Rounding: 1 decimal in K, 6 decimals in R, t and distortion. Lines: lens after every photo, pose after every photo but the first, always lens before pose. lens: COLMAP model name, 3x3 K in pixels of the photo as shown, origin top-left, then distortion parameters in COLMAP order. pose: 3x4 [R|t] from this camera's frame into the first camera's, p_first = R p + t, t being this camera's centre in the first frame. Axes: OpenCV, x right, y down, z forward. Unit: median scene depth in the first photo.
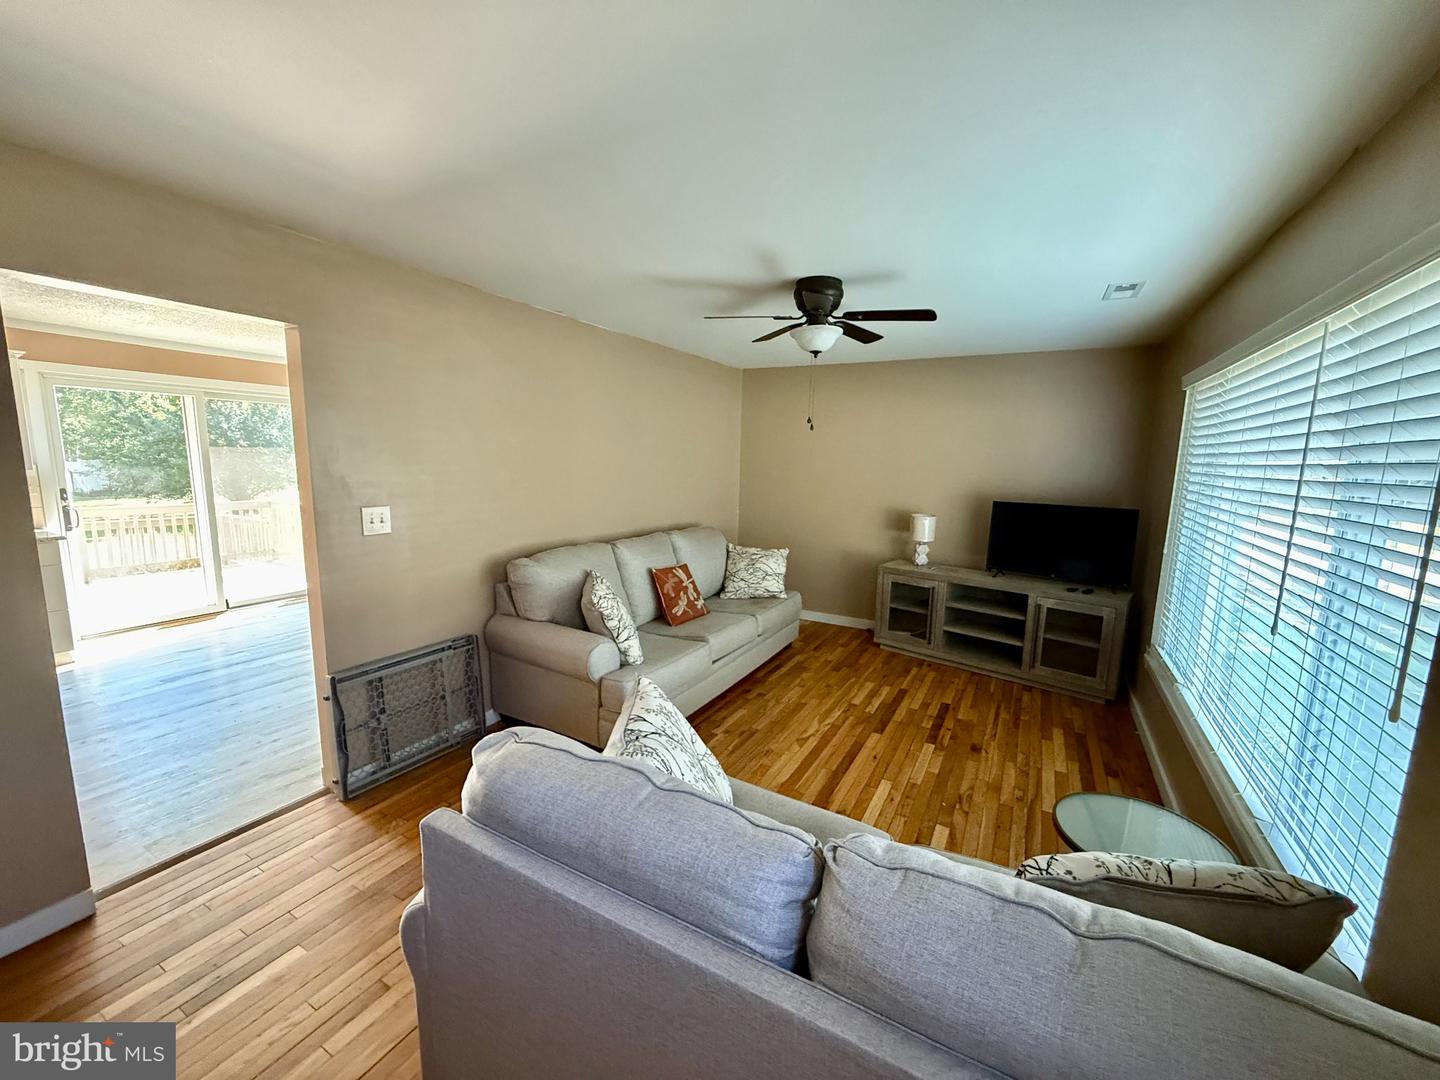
lens RADIAL K [[573.8, 0, 716.8], [0, 573.8, 540.0], [0, 0, 1]] dist [-0.002937, 0.000317]
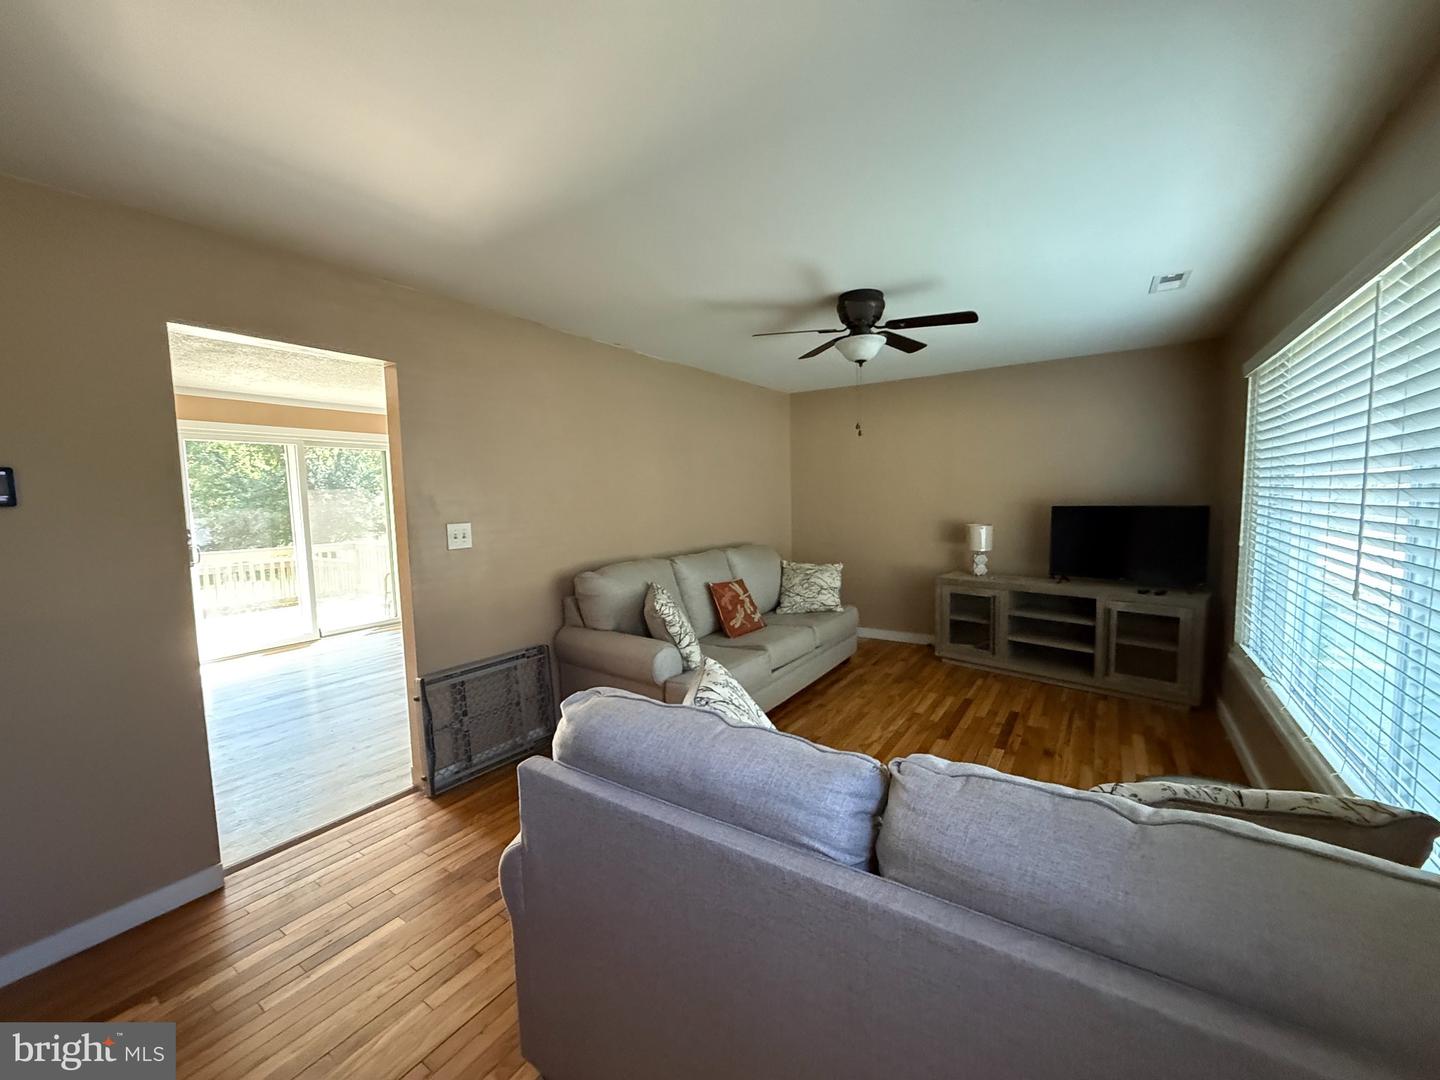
lens RADIAL K [[573.8, 0, 716.3], [0, 573.8, 539.7], [0, 0, 1]] dist [-0.002937, 0.000317]
pose [[0.995313, -0.036971, -0.089356, -0.007285], [0.031086, 0.997310, -0.066376, 0.056373], [0.091570, 0.063287, 0.993786, -0.039346]]
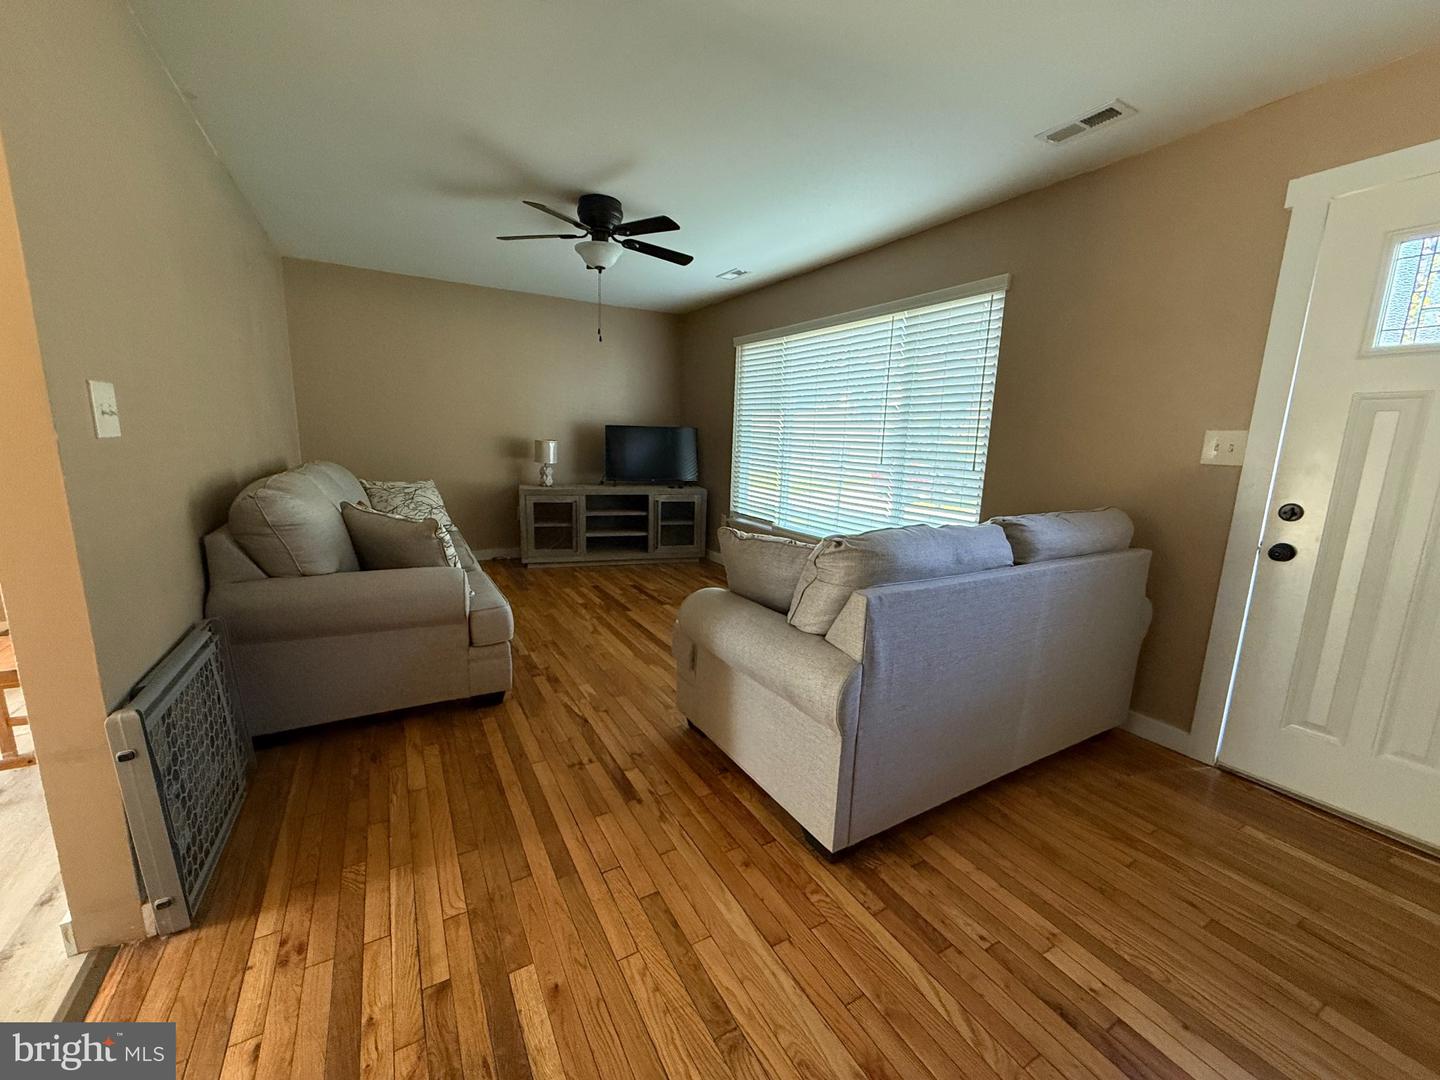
lens RADIAL K [[573.8, 0, 714.9], [0, 573.8, 538.1], [0, 0, 1]] dist [-0.002937, 0.000317]
pose [[0.515771, -0.158096, 0.842013, -0.702591], [0.103053, 0.987139, 0.122220, 0.067955], [-0.850506, 0.023734, 0.525429, 0.250008]]
